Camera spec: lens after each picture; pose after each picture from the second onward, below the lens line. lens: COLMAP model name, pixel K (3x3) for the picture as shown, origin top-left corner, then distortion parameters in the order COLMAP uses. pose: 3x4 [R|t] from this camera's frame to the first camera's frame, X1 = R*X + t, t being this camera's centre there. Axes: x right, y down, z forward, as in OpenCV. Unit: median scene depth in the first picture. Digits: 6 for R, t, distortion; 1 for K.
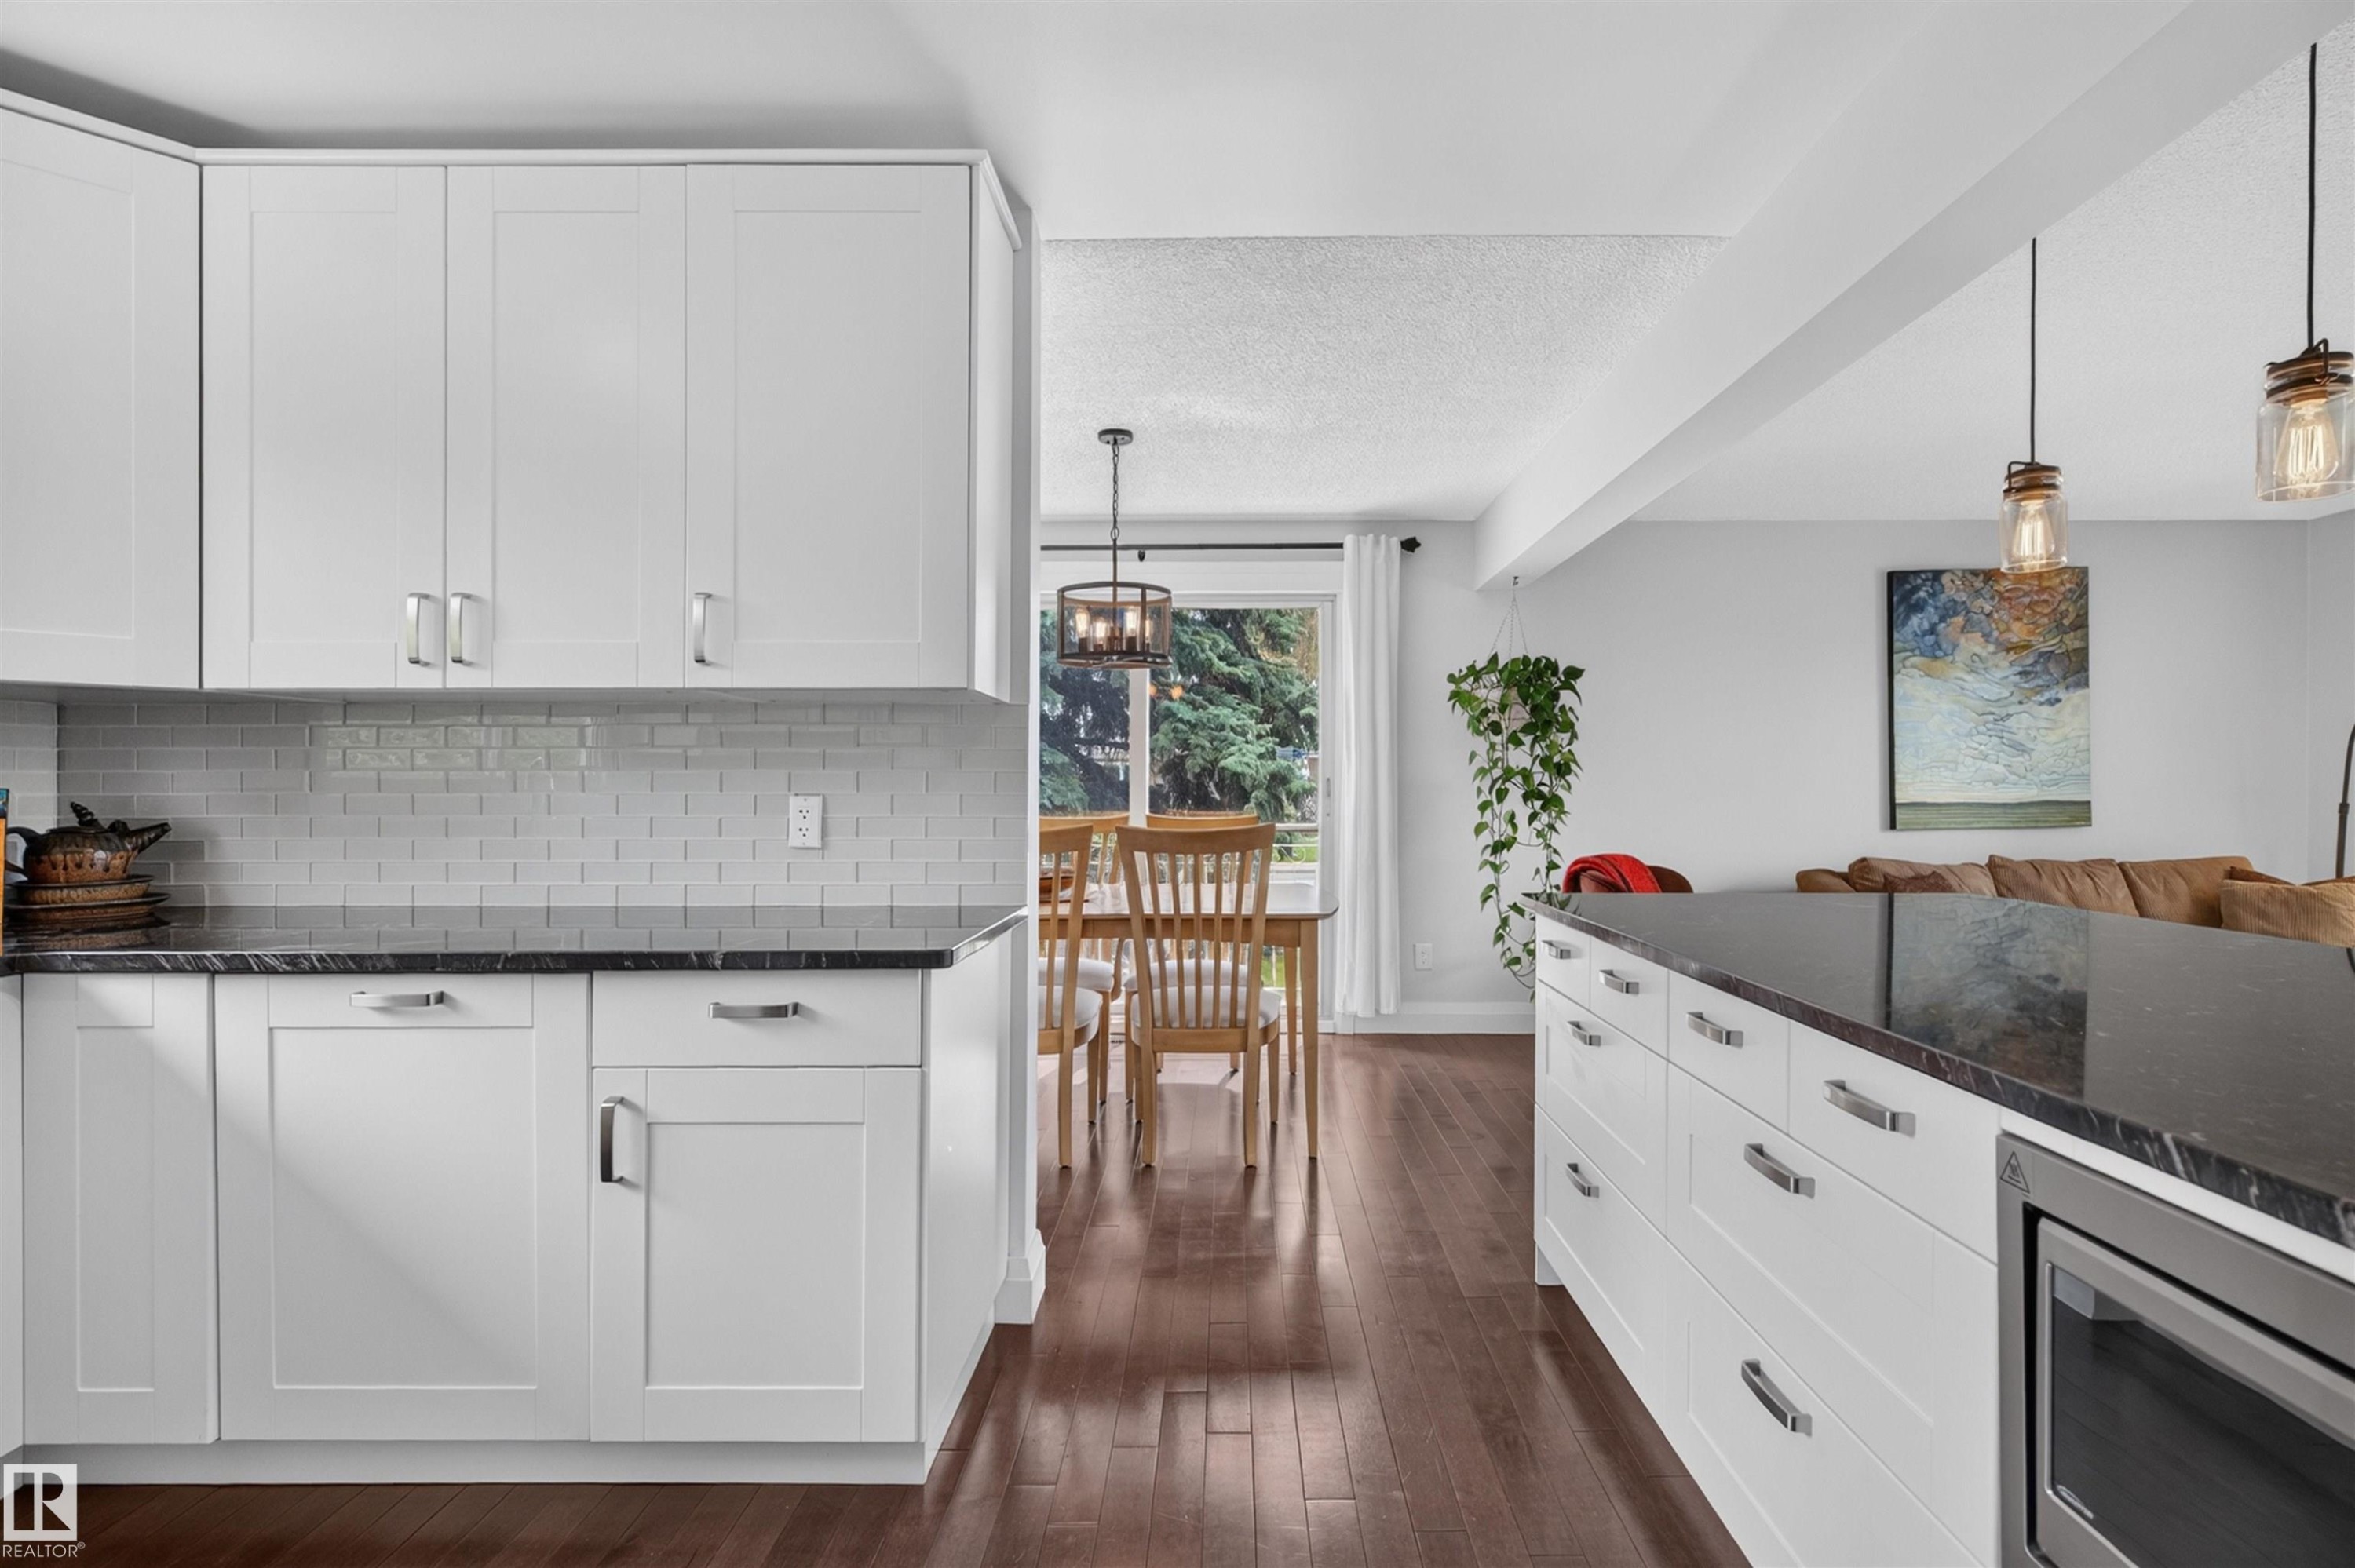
lens RADIAL K [[1067.2, 0, 1212.8], [0, 1067.2, 788.2], [0, 0, 1]] dist [-0.008893, -0.000041]
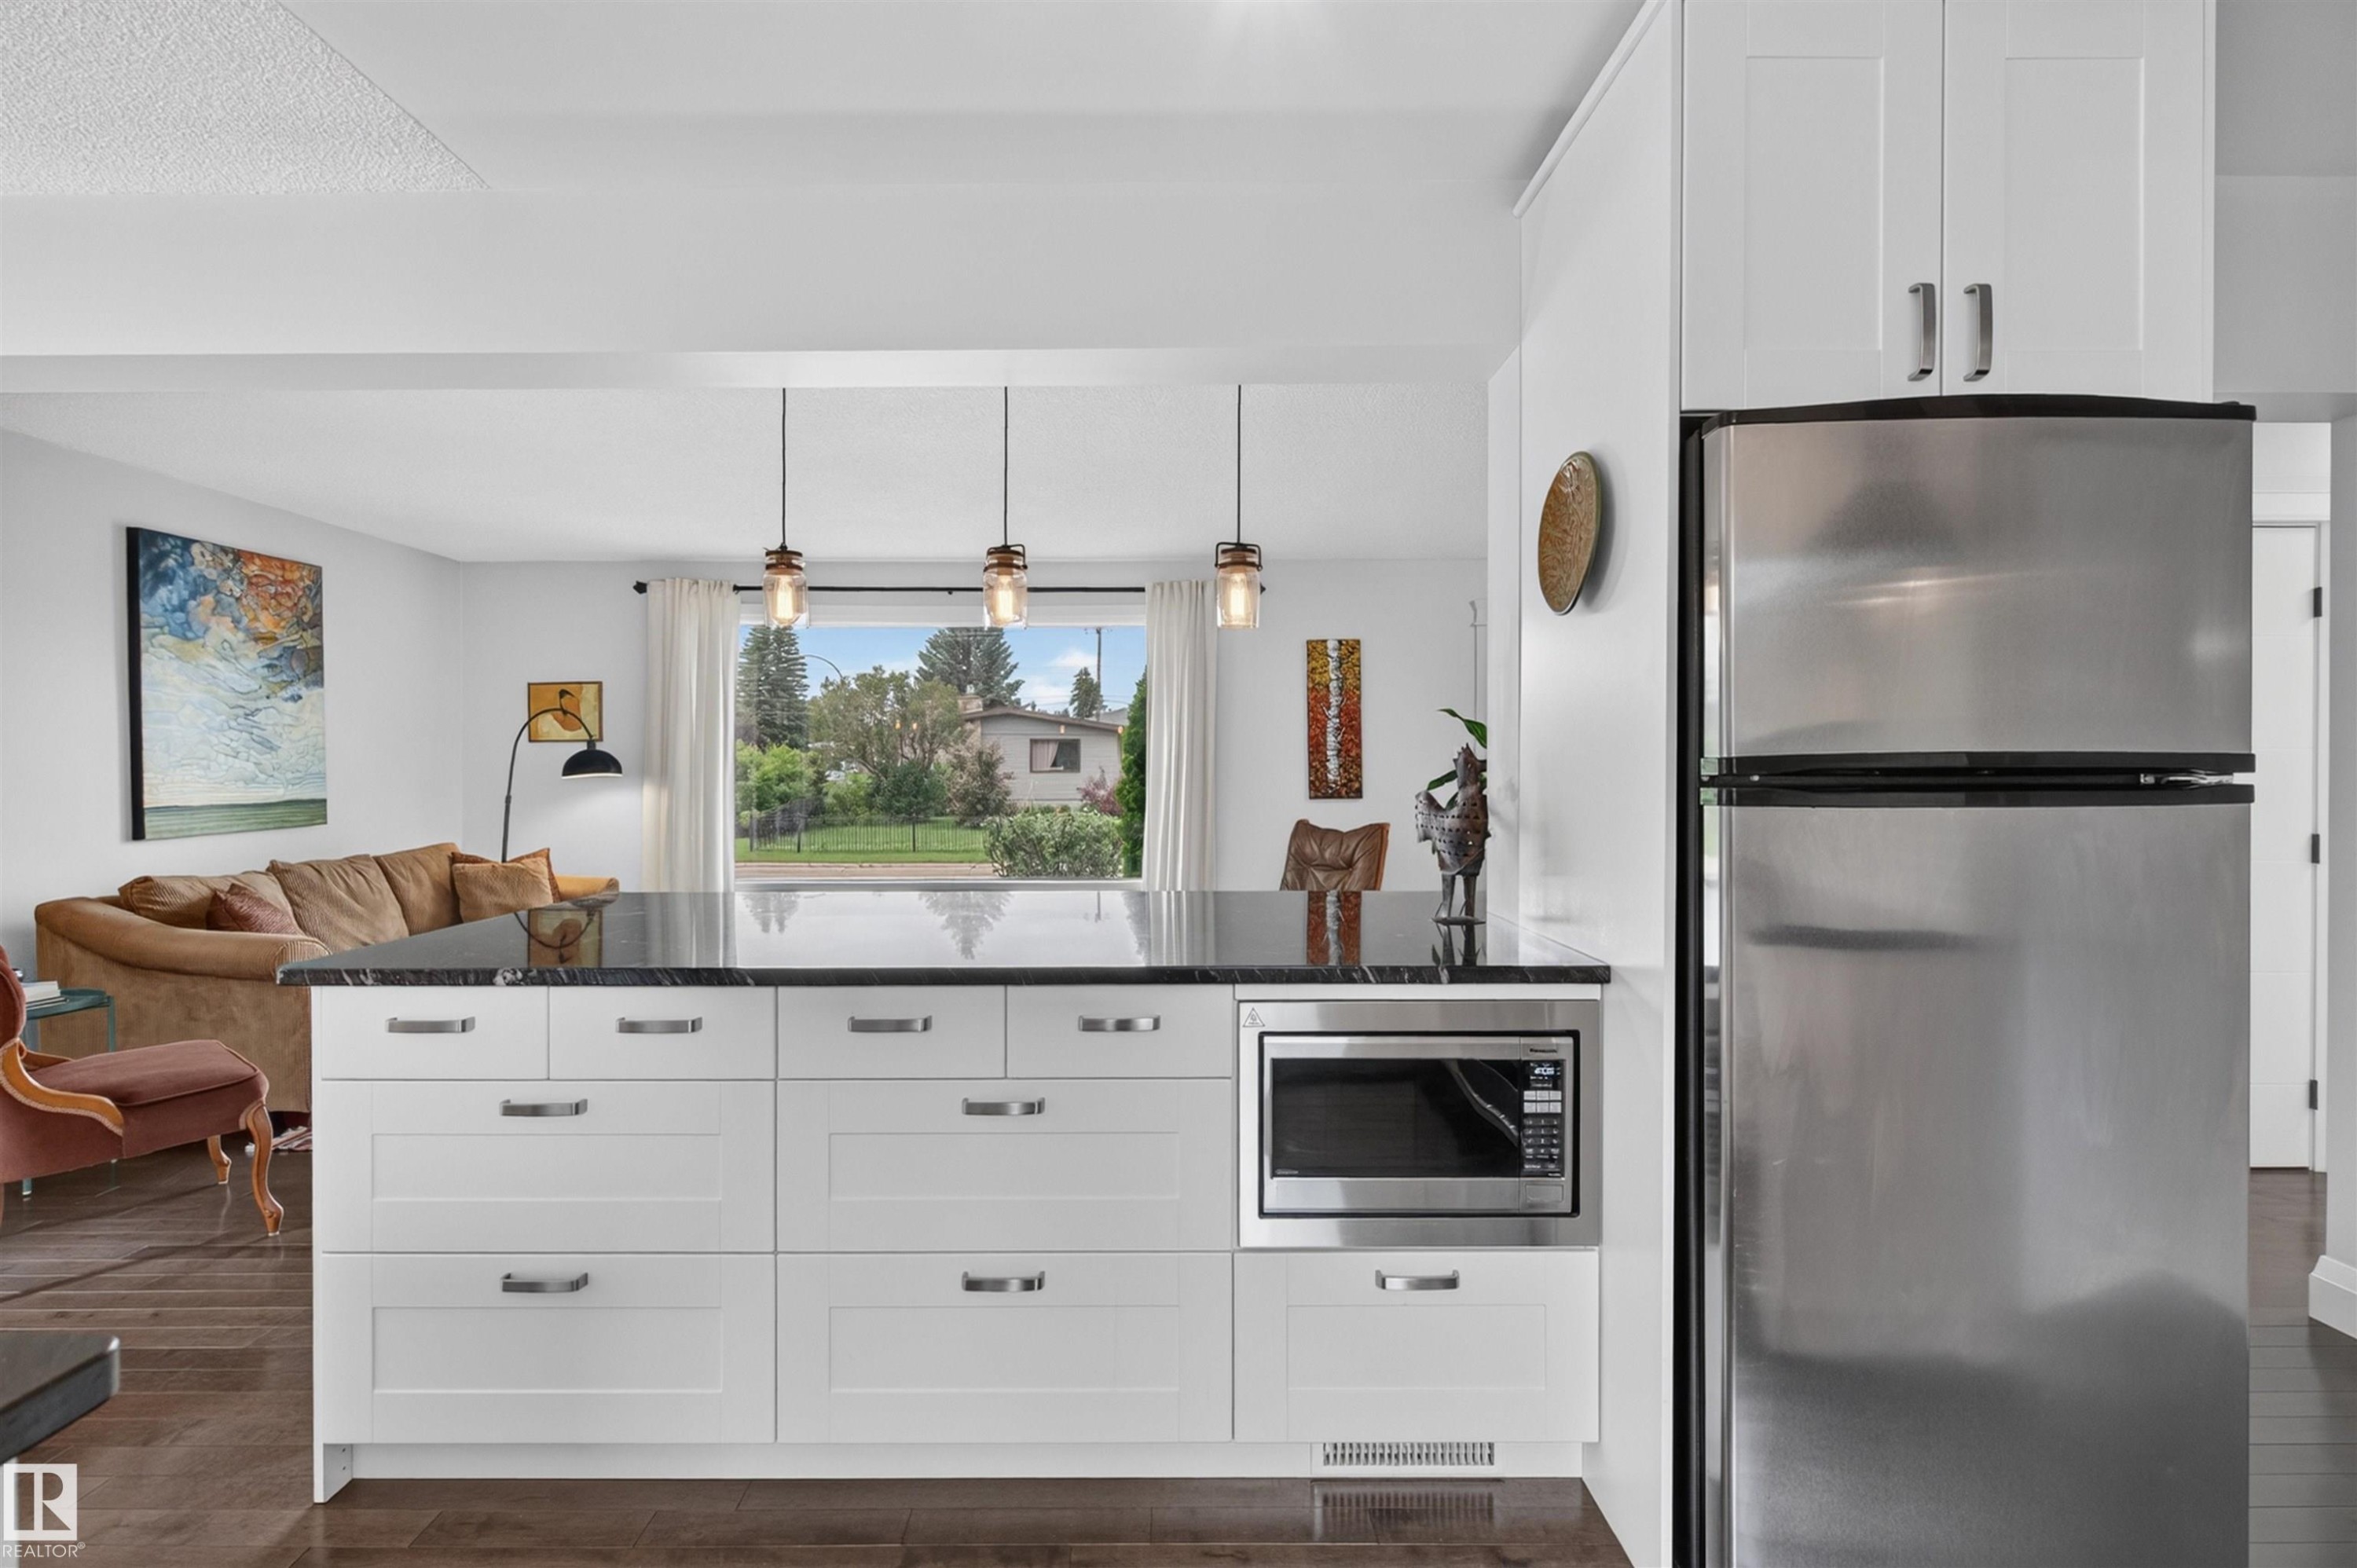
lens RADIAL K [[1068.2, 0, 1162.4], [0, 1068.2, 792.2], [0, 0, 1]] dist [-0.008893, -0.000041]
pose [[-0.011024, -0.021517, 0.999708, -0.197476], [0.003064, 0.999763, 0.021552, -0.013786], [-0.999935, 0.003301, -0.010955, 0.212235]]
